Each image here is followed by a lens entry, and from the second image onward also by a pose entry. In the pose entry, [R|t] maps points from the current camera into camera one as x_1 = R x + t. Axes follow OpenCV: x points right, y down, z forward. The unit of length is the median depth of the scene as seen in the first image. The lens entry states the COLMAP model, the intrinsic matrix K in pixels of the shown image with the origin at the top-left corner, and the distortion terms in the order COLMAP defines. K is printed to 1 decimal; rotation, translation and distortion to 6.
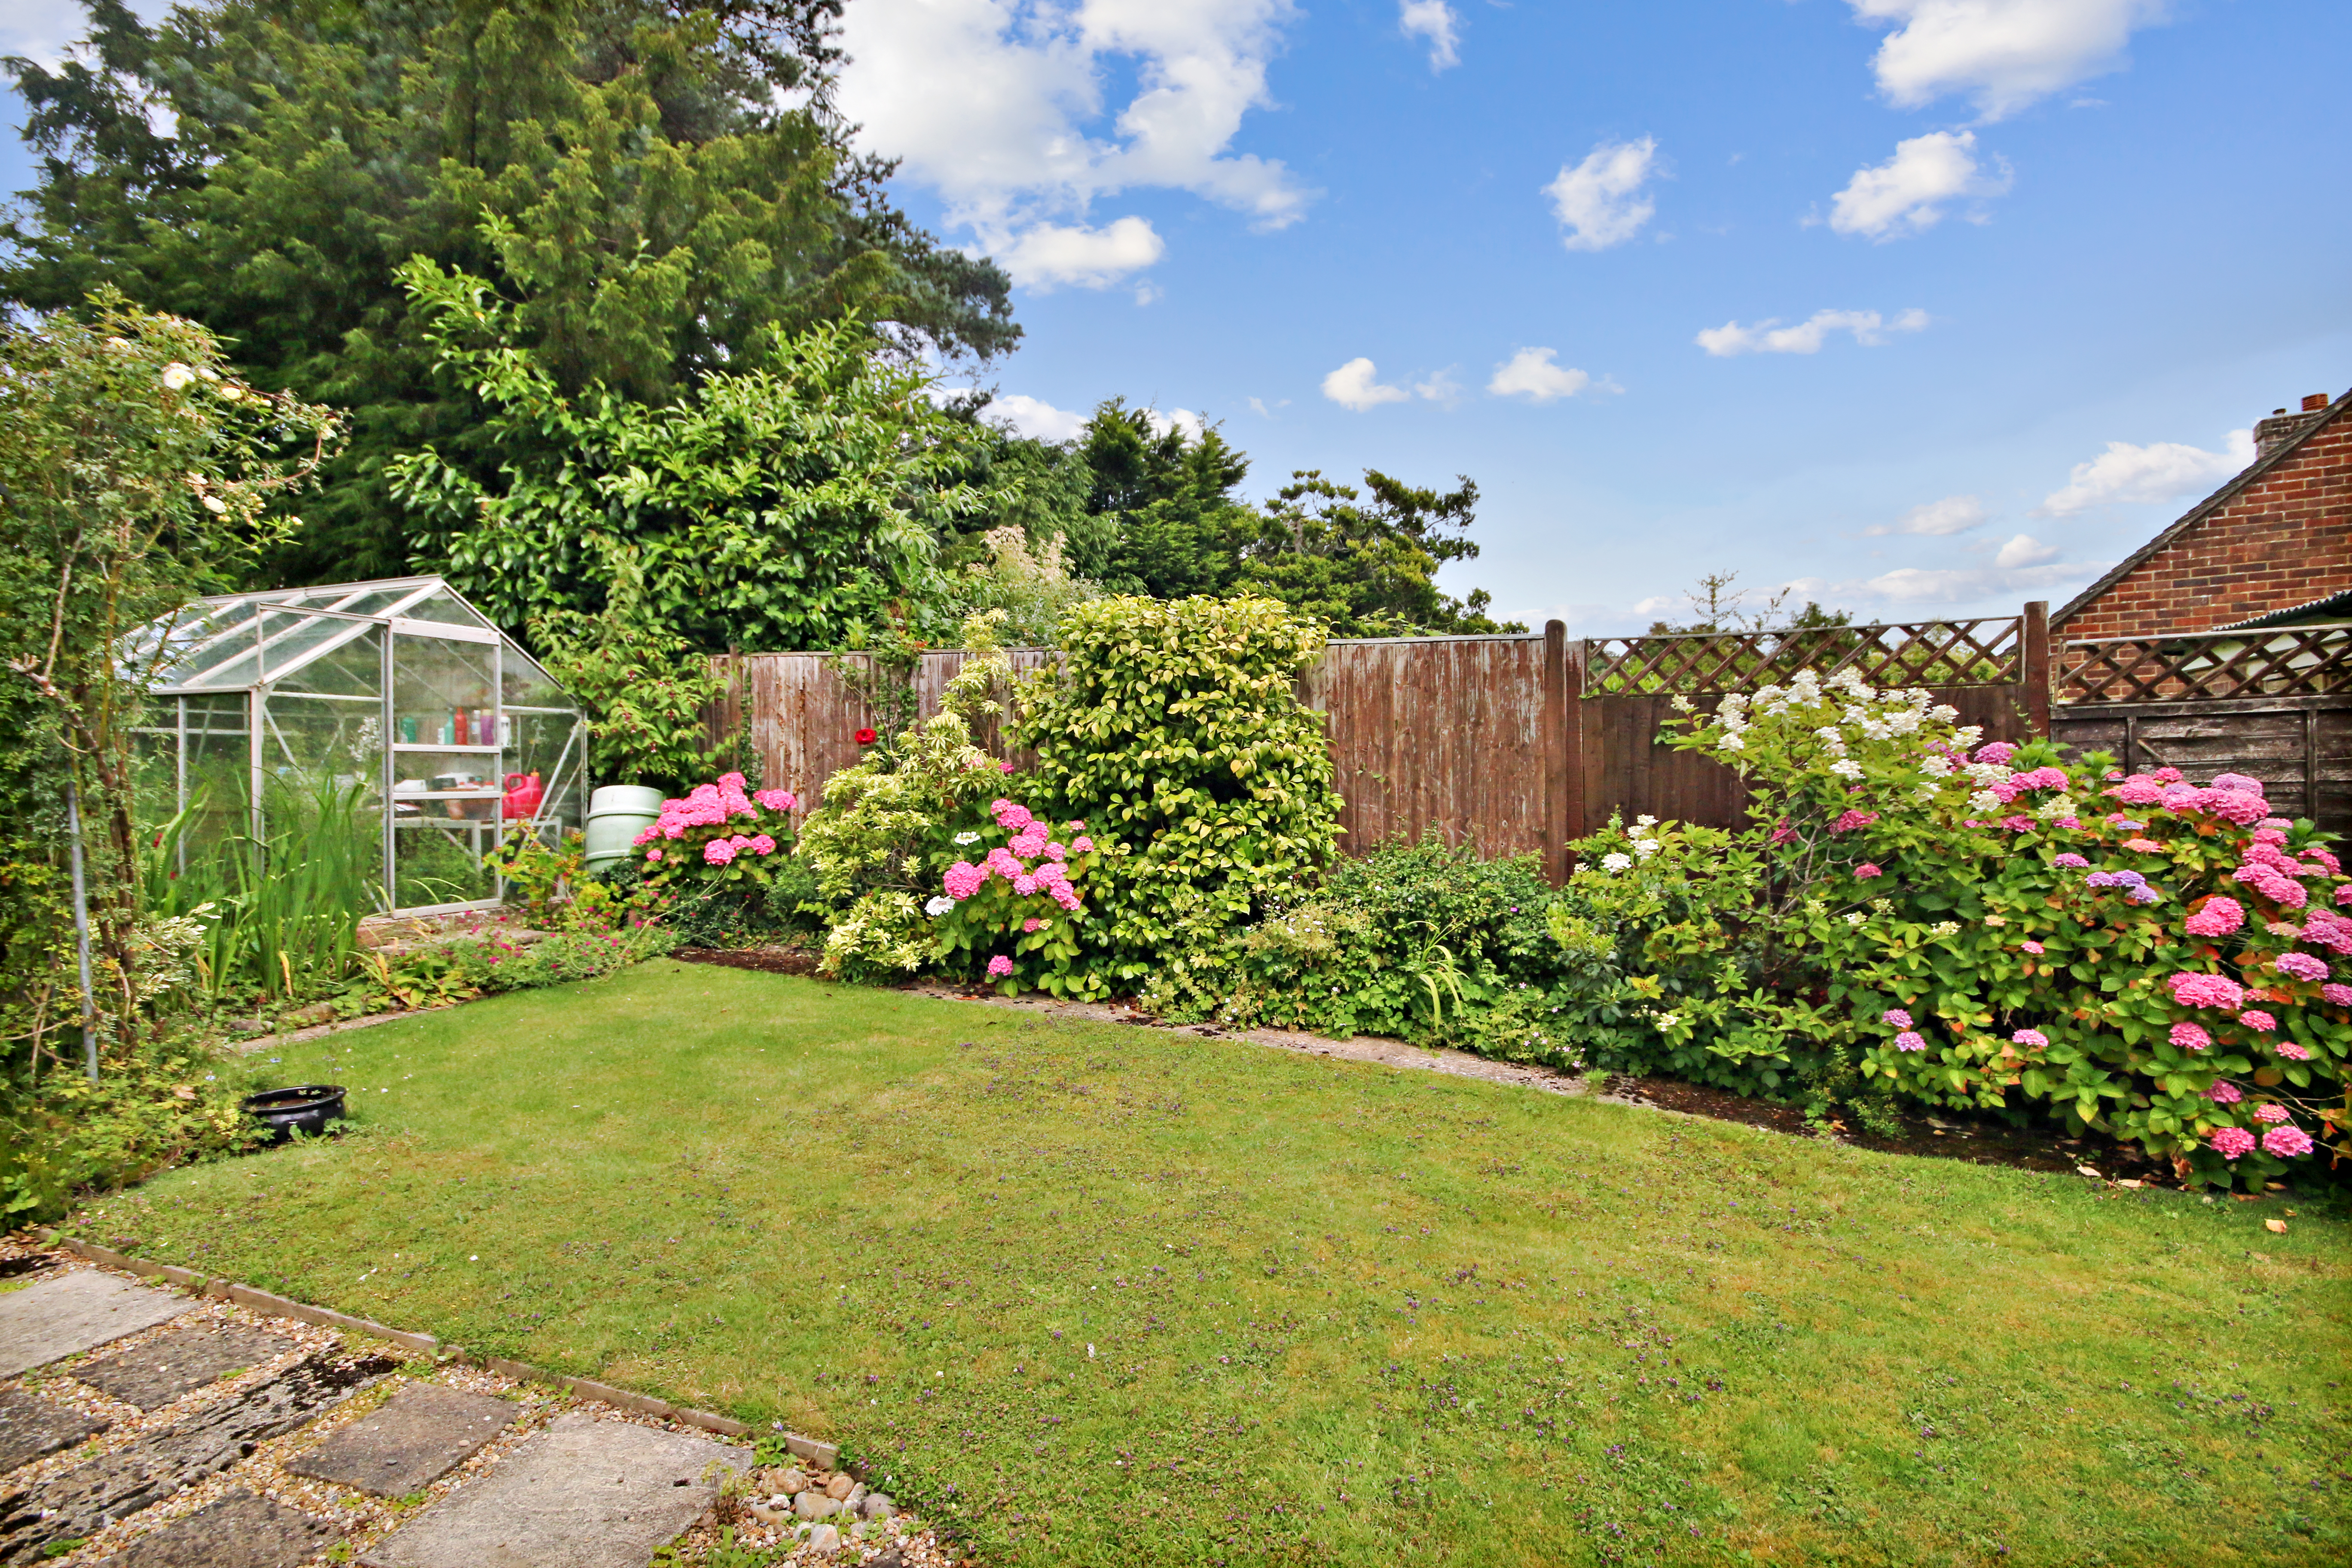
lens RADIAL K [[1113.7, 0, 1177.6], [0, 1113.7, 792.9], [0, 0, 1]] dist [0.000601, 0.001138]
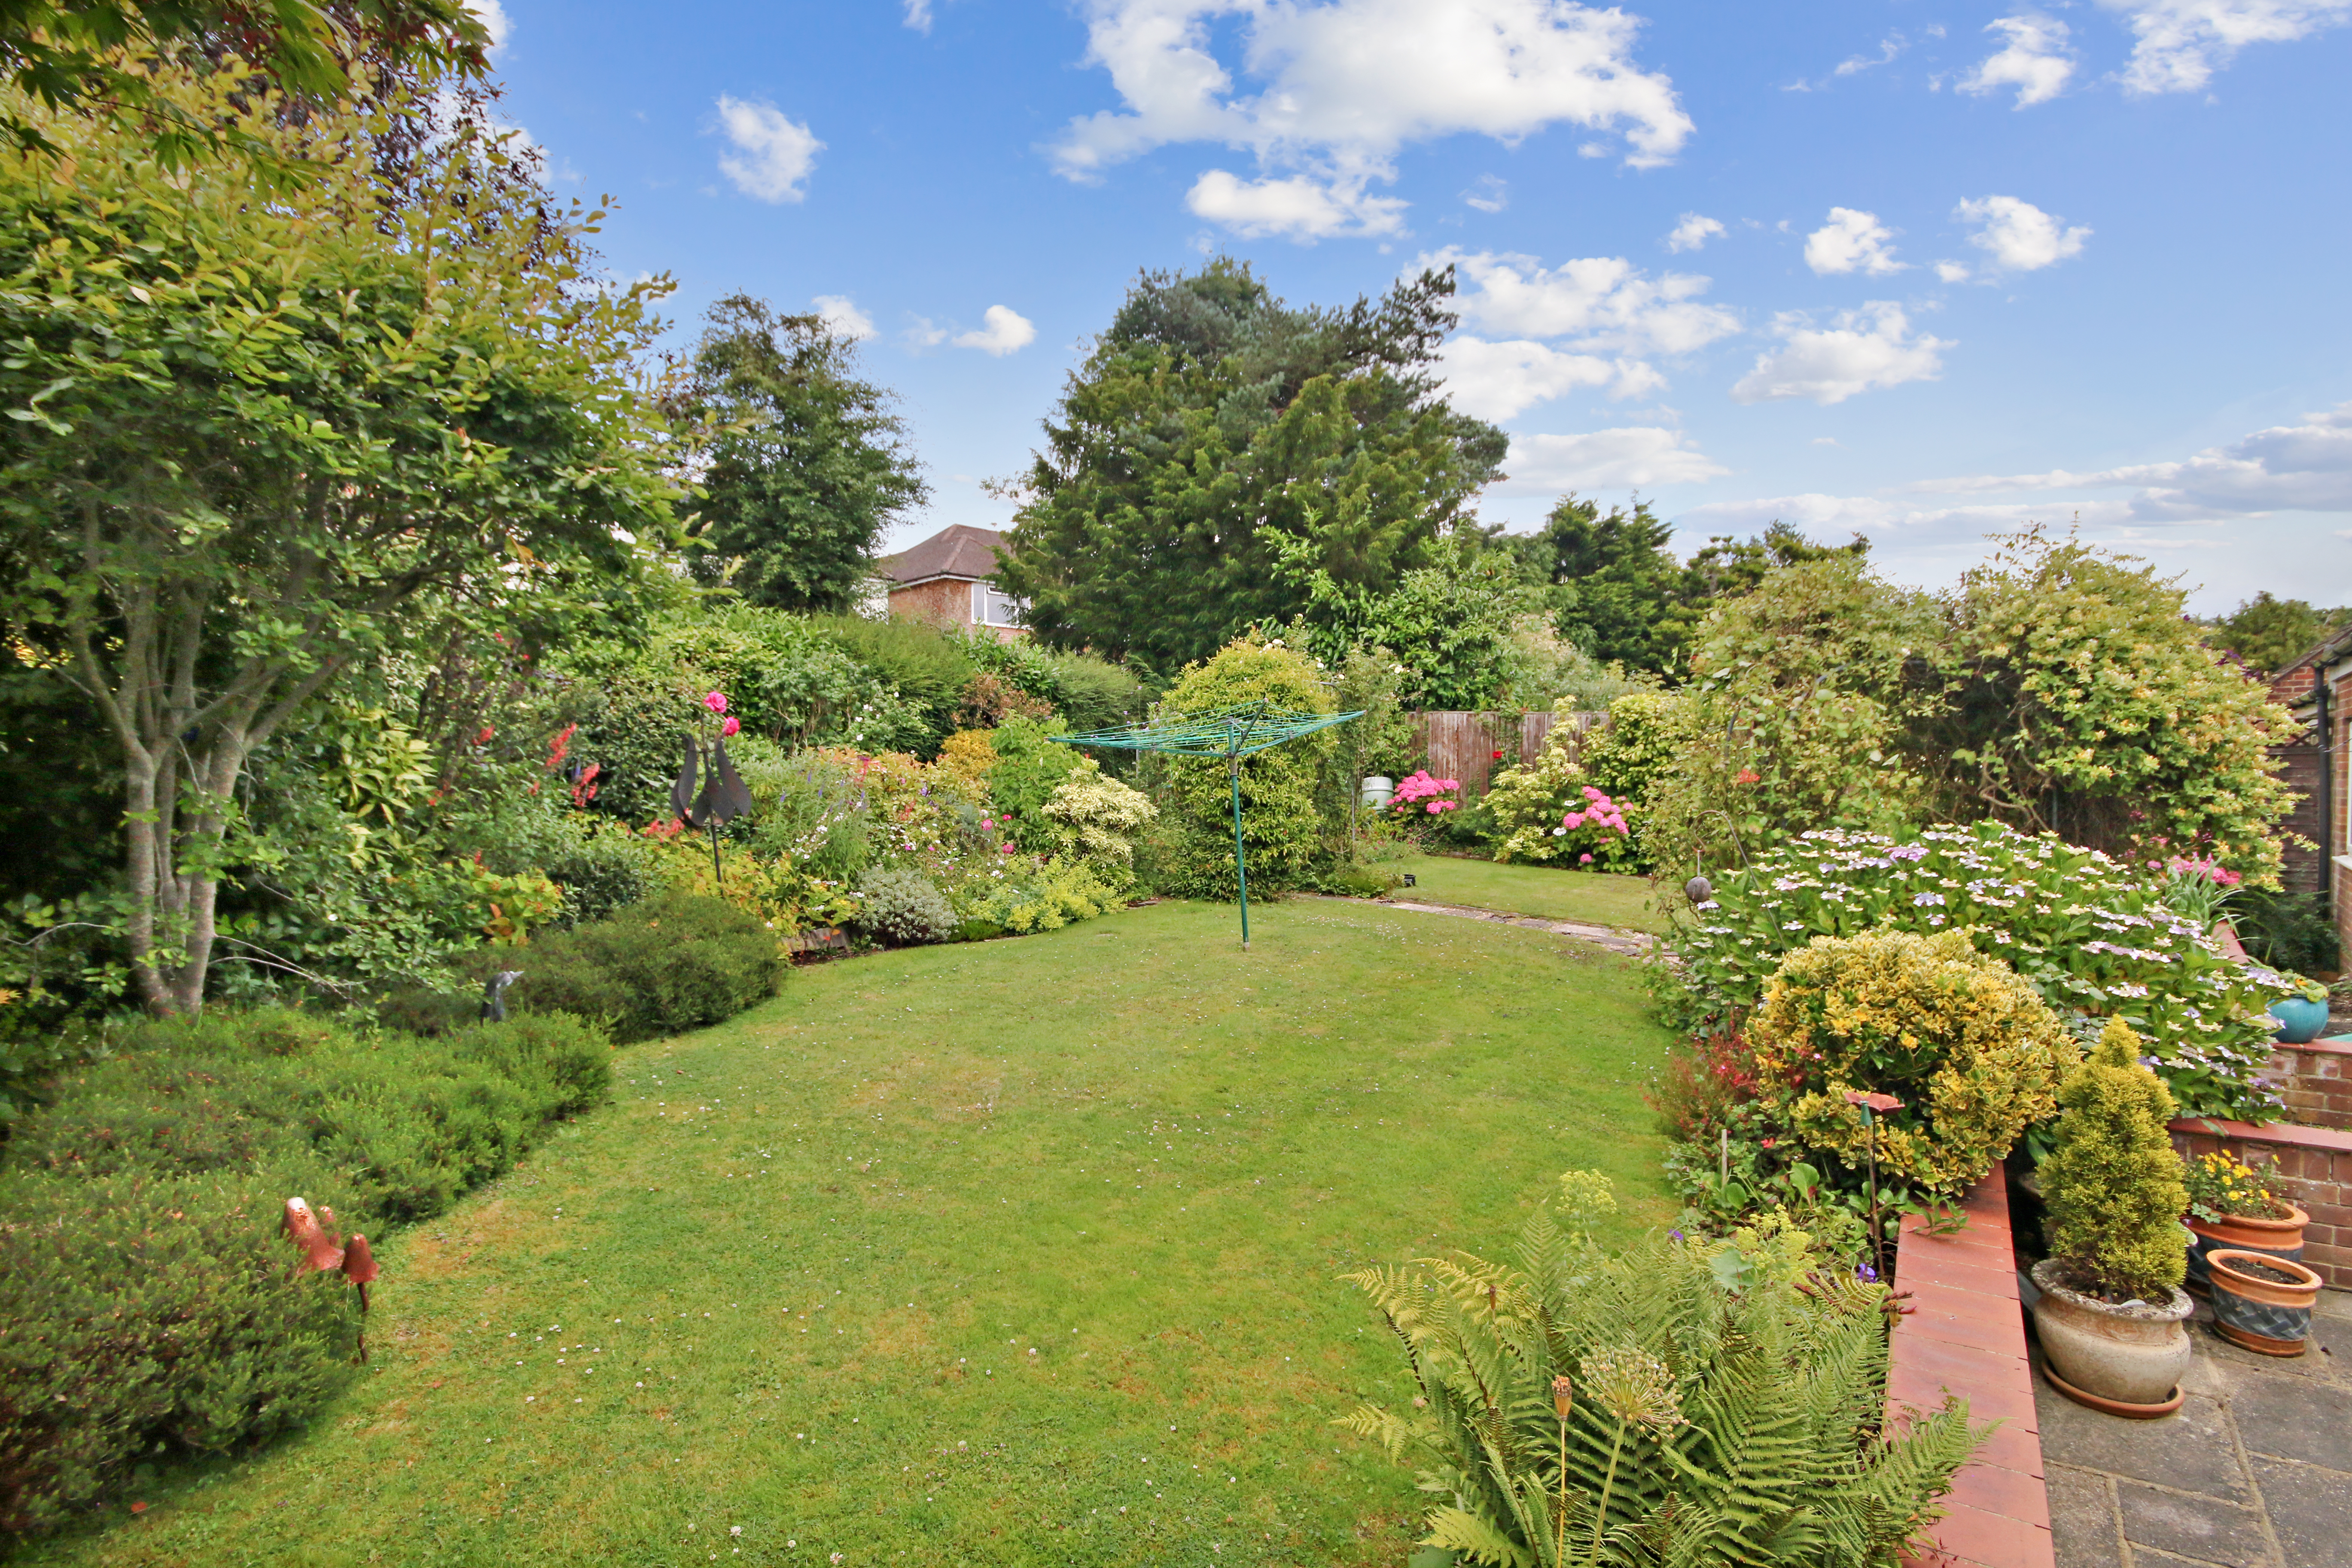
lens RADIAL K [[1113.7, 0, 1179.2], [0, 1113.7, 774.9], [0, 0, 1]] dist [0.000601, 0.001138]
pose [[0.948470, 0.010367, -0.316696, -0.175887], [-0.007850, 0.999927, 0.009222, -0.025116], [0.316769, -0.006260, 0.948482, -1.122455]]
